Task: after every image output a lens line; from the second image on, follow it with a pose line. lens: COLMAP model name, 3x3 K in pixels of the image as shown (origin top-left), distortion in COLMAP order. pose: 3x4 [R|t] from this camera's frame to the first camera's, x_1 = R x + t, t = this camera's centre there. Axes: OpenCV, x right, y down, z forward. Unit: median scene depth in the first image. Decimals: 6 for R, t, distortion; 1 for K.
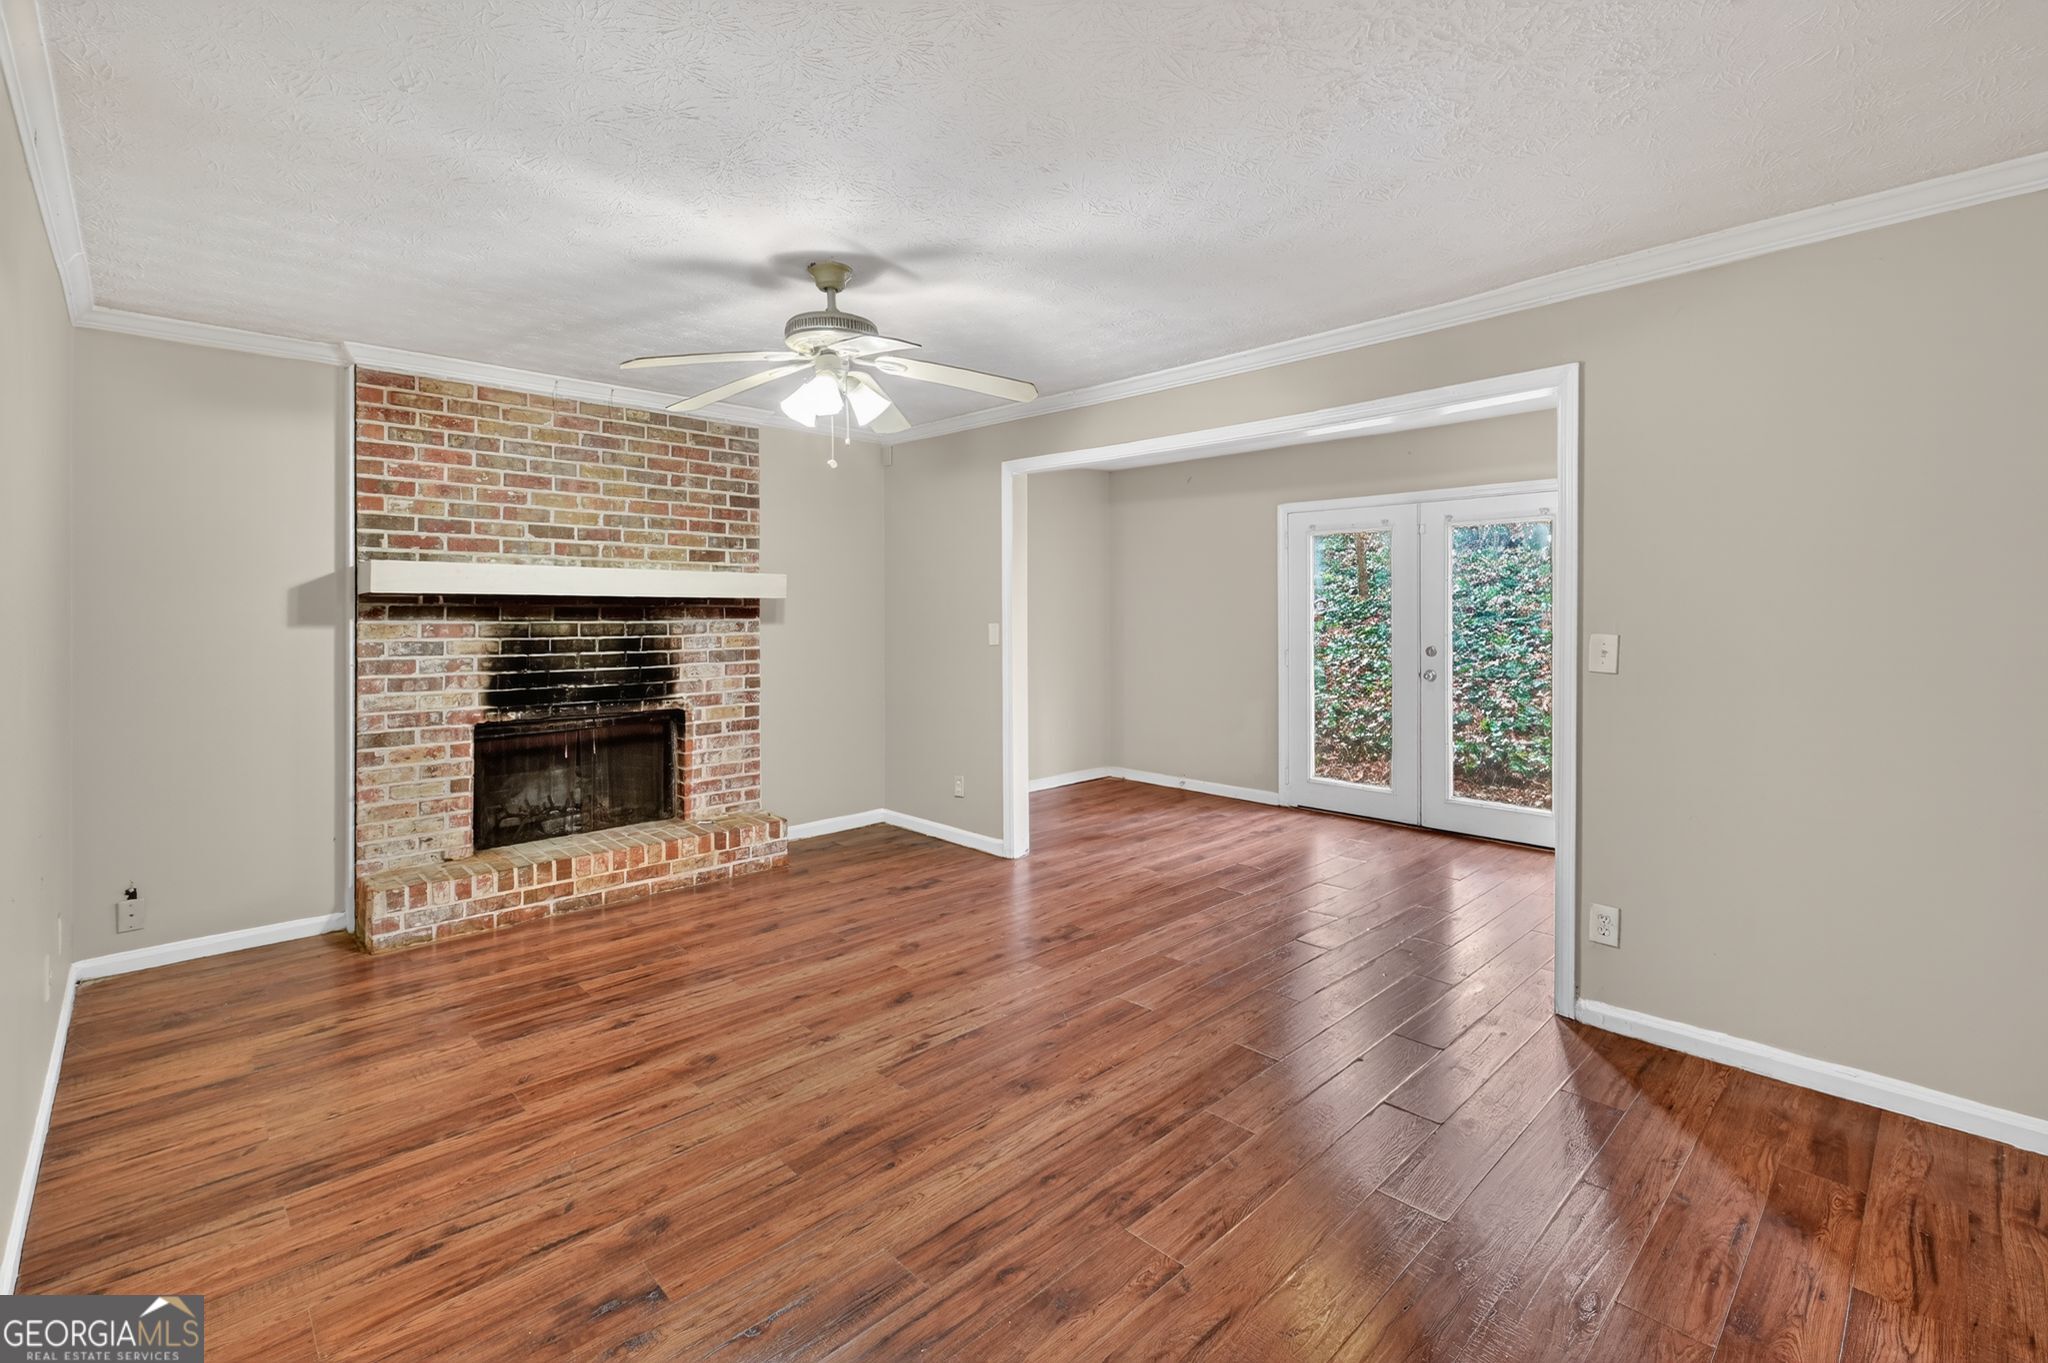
lens RADIAL K [[891.8, 0, 1044.1], [0, 891.8, 606.2], [0, 0, 1]] dist [0.001940, -0.001190]
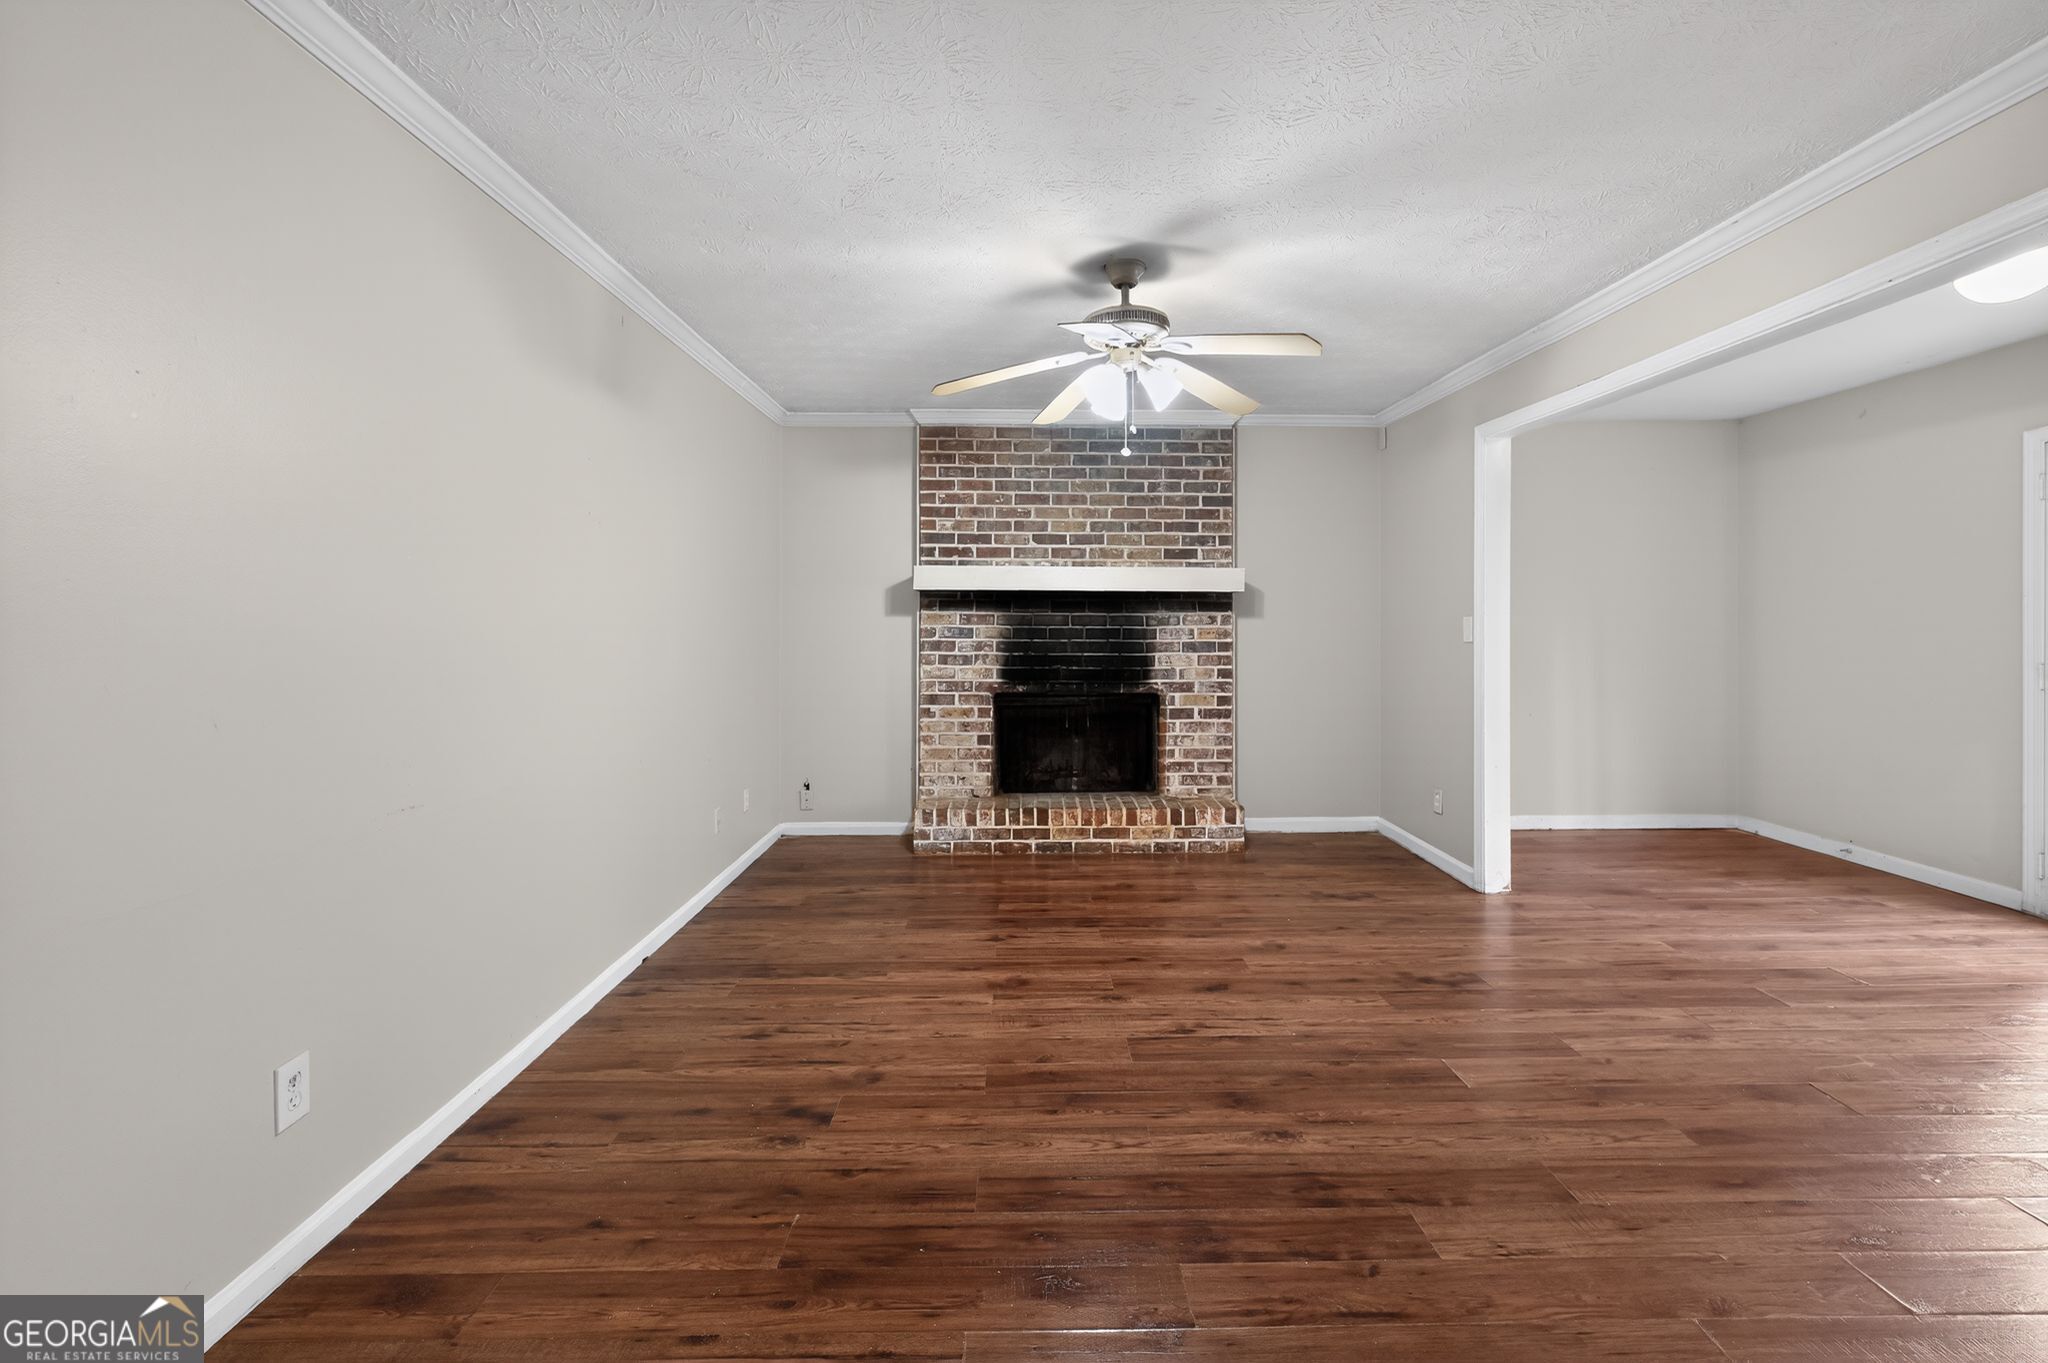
lens RADIAL K [[891.8, 0, 1064.8], [0, 891.8, 618.9], [0, 0, 1]] dist [0.001940, -0.001190]
pose [[0.737994, -0.000459, -0.674807, 0.315853], [0.002104, 0.999996, 0.001621, 0.026096], [0.674804, -0.002617, 0.737992, 0.136104]]
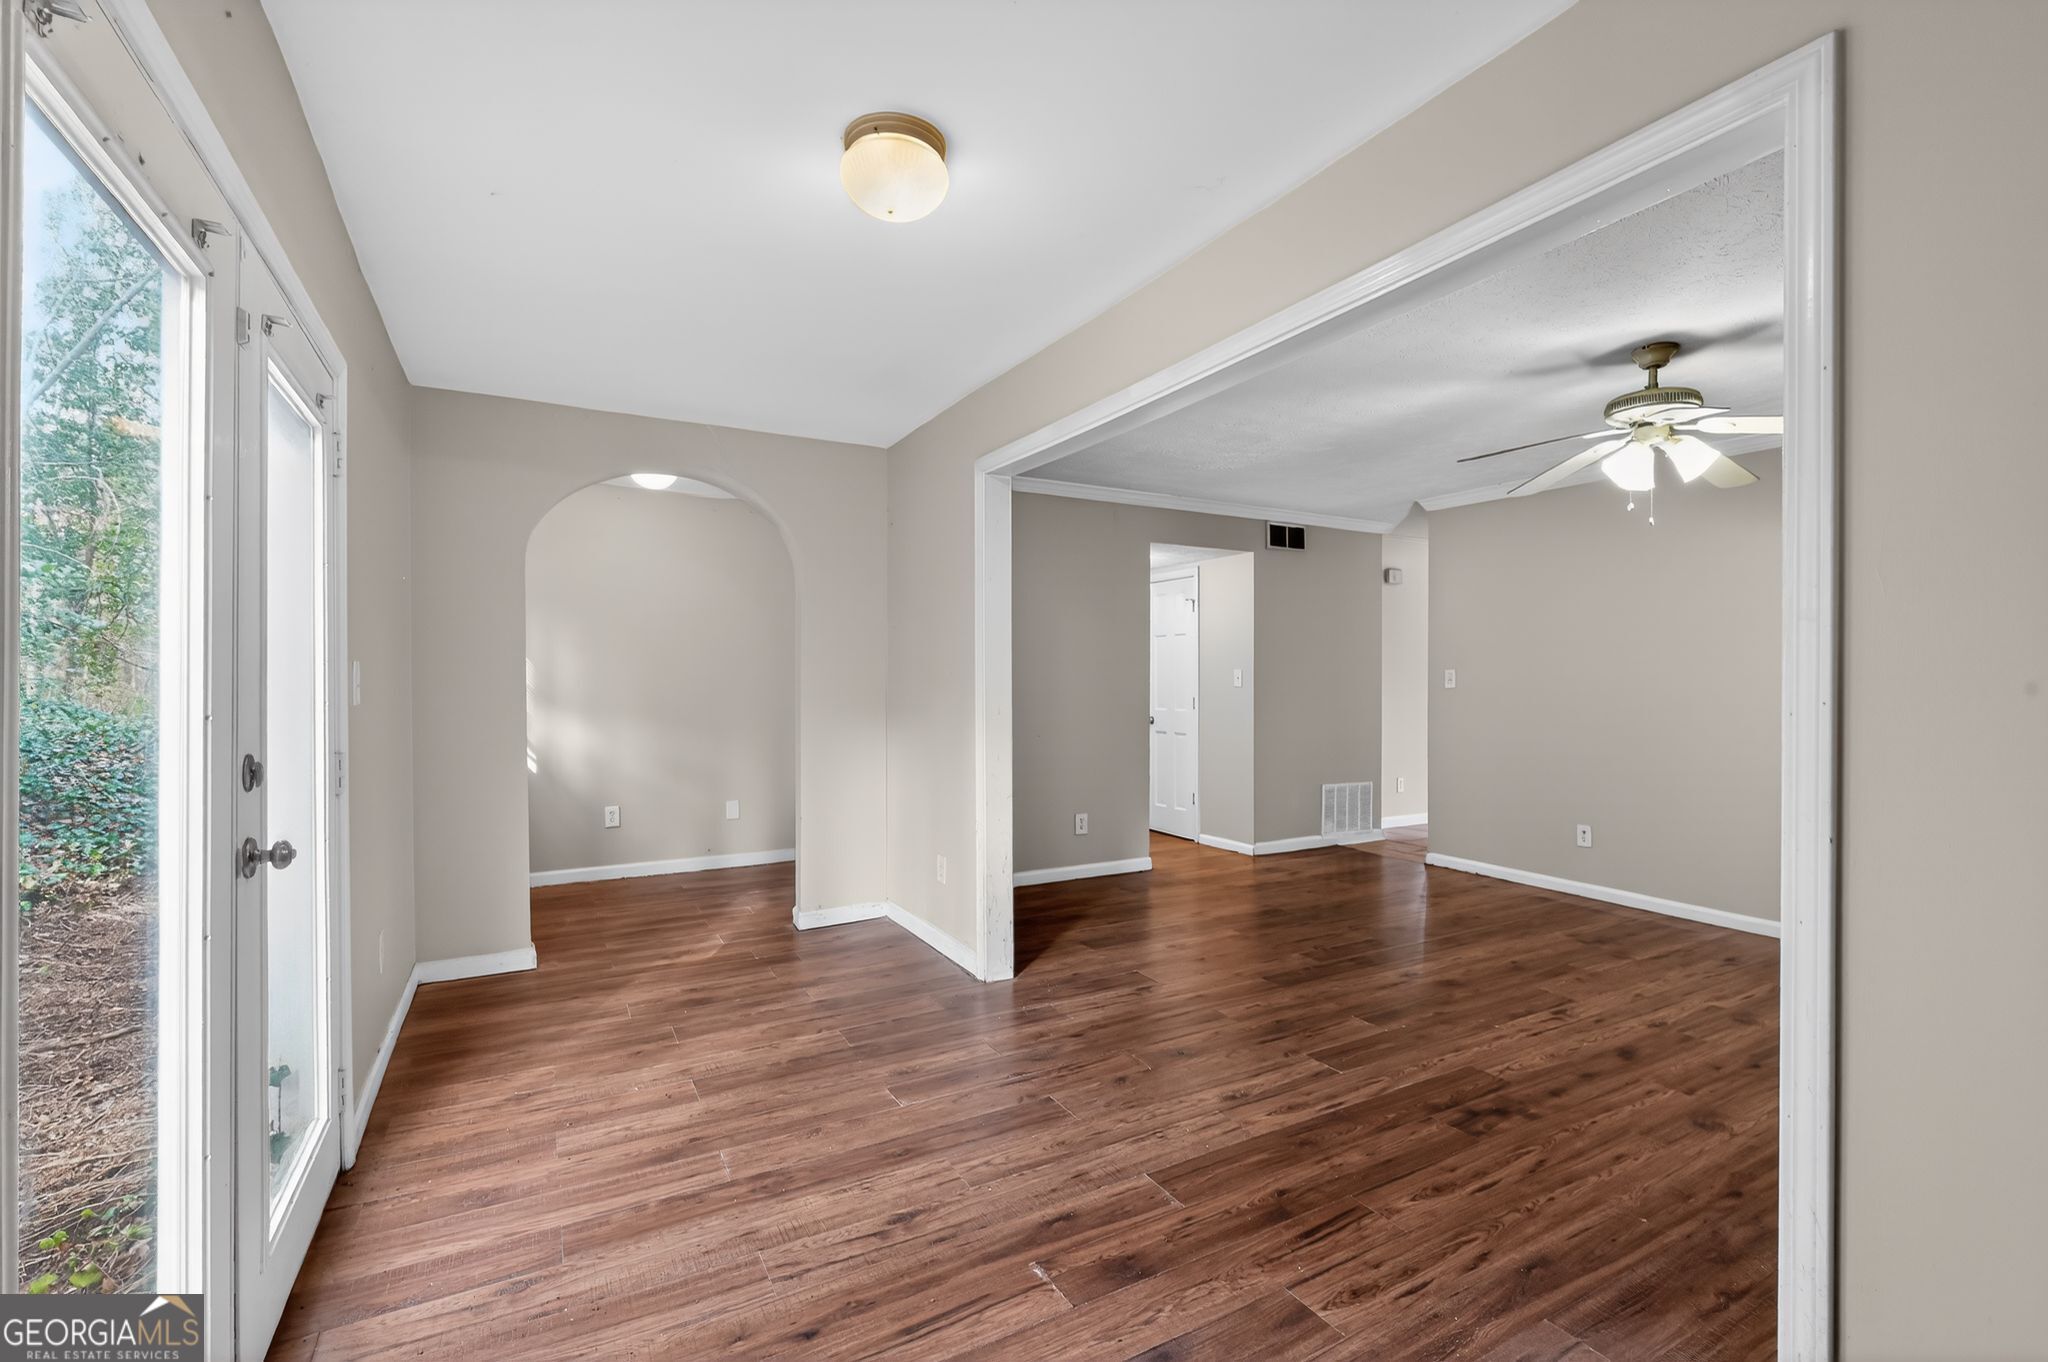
lens RADIAL K [[891.8, 0, 1003.3], [0, 891.8, 667.1], [0, 0, 1]] dist [0.001940, -0.001190]
pose [[-0.956469, 0.008835, 0.291700, 0.168363], [0.004067, 0.999848, -0.016949, 0.026112], [-0.291805, -0.015024, -0.956360, 1.772396]]
